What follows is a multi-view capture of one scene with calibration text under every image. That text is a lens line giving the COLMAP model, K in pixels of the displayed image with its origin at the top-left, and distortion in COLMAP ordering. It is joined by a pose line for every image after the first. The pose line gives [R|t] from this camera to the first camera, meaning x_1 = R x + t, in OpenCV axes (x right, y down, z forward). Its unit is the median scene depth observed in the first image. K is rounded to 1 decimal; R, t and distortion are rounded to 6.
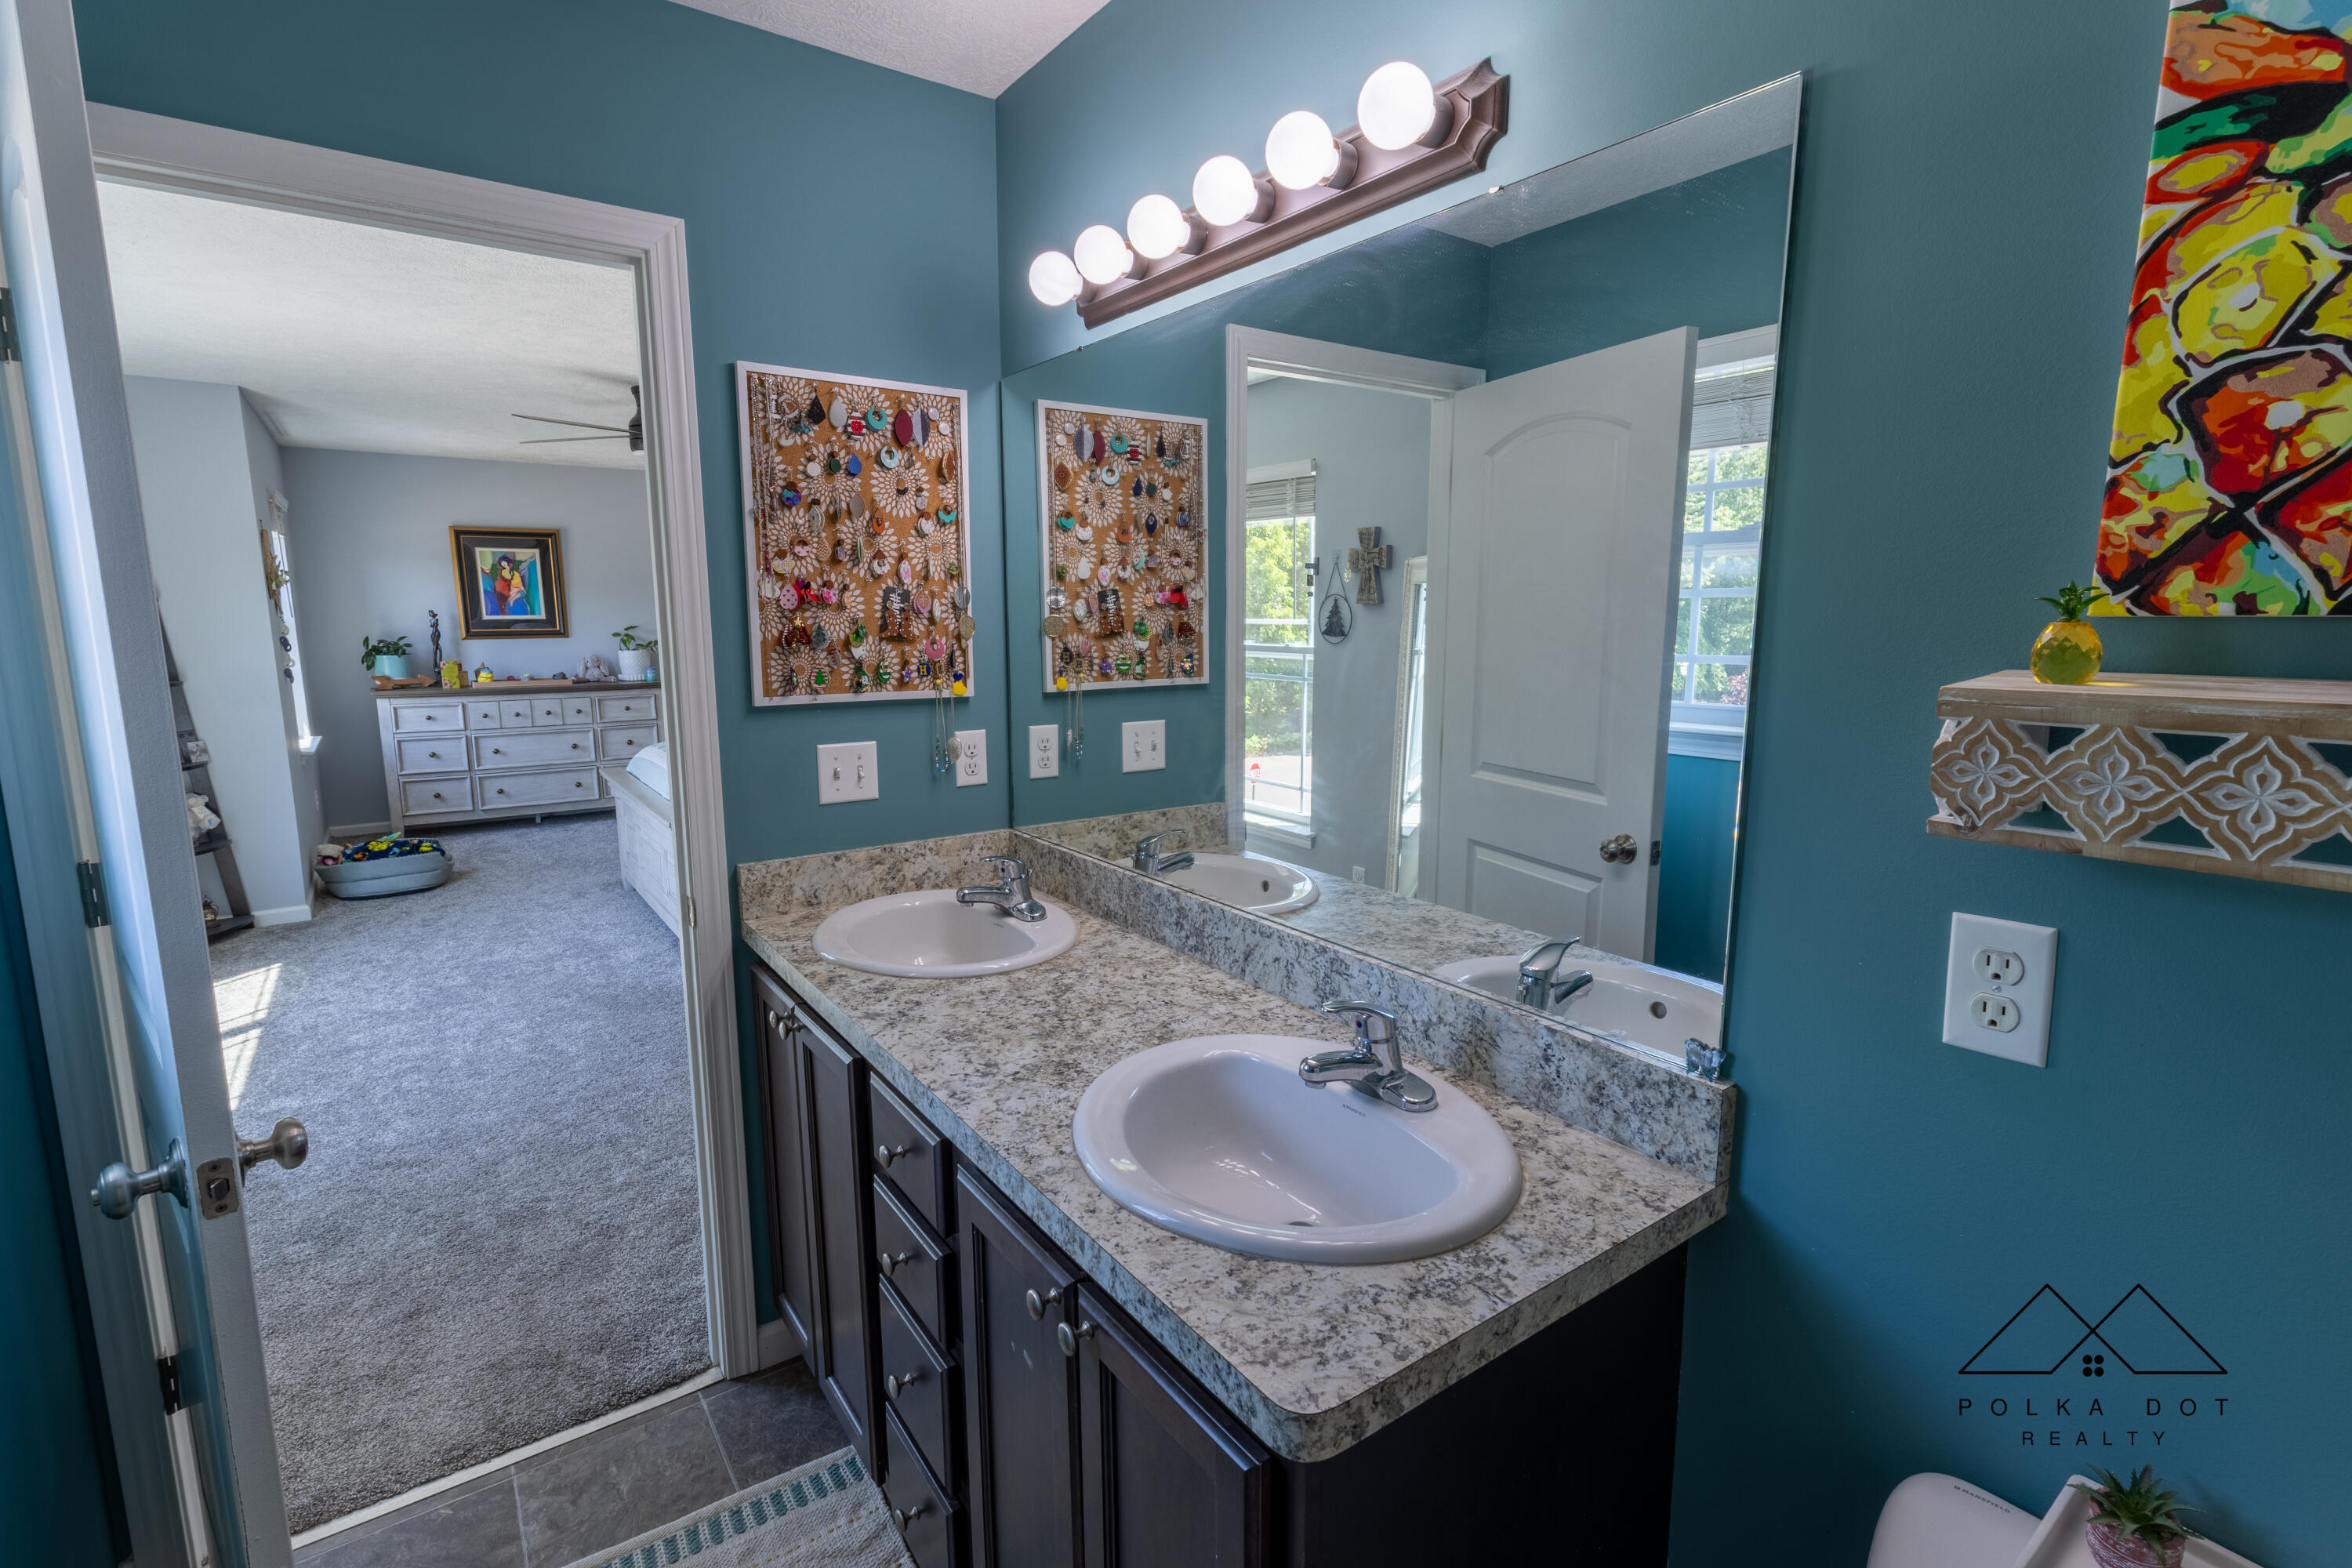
lens RADIAL K [[1087.0, 0, 1181.4], [0, 1087.0, 779.8], [0, 0, 1]] dist [0.002117, 0.001615]
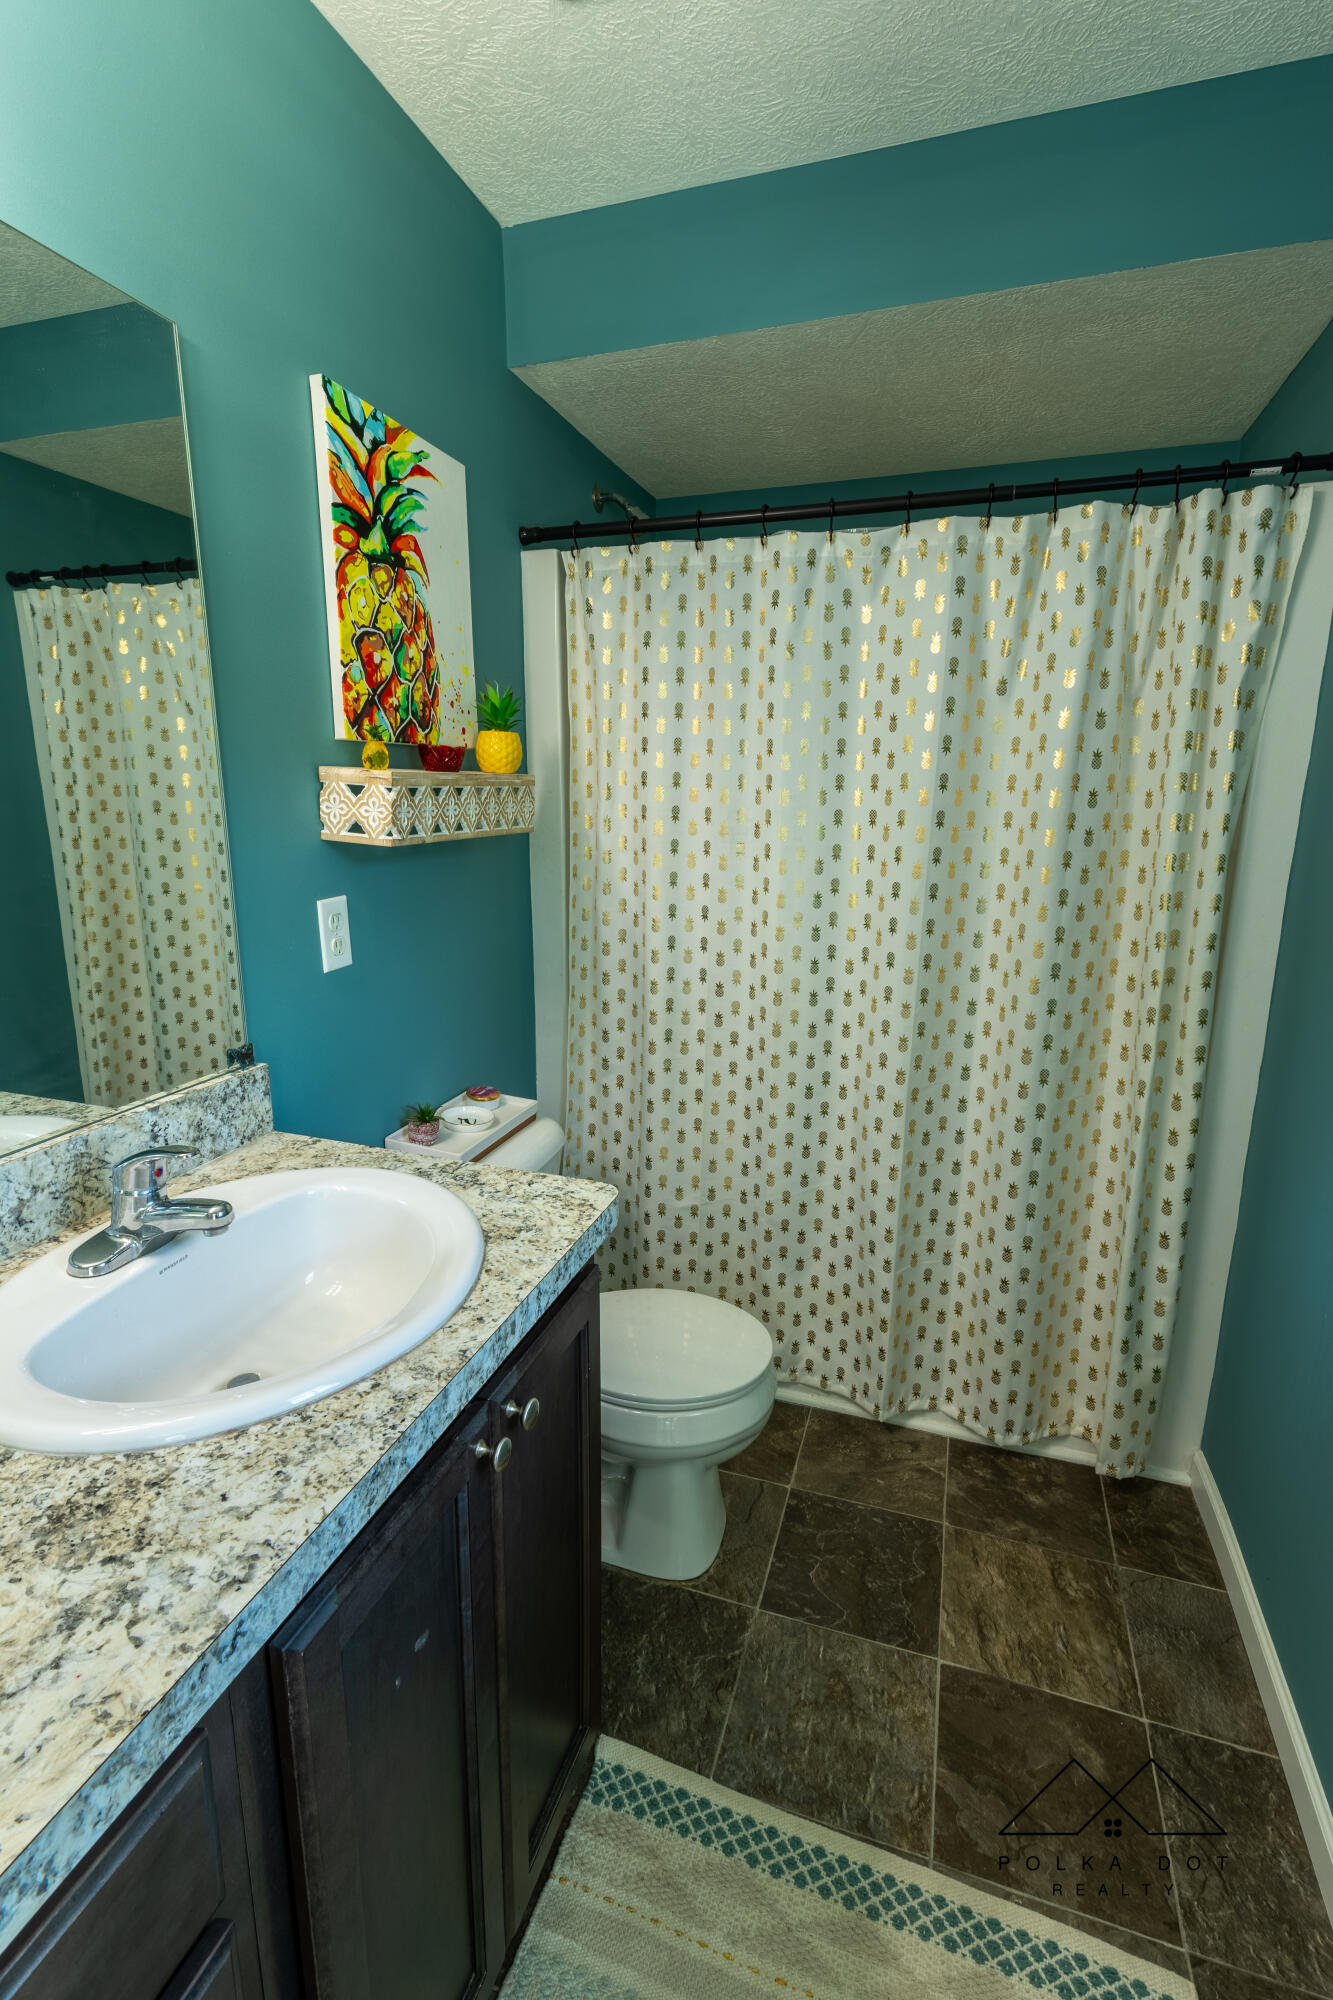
lens RADIAL K [[924.3, 0, 658.9], [0, 924.3, 999.9], [0, 0, 1]] dist [0.002117, 0.001615]
pose [[-0.584742, -0.178964, 0.791232, -0.728910], [0.120924, 0.945235, 0.303164, -0.101778], [-0.802156, 0.272952, -0.531078, 1.145177]]
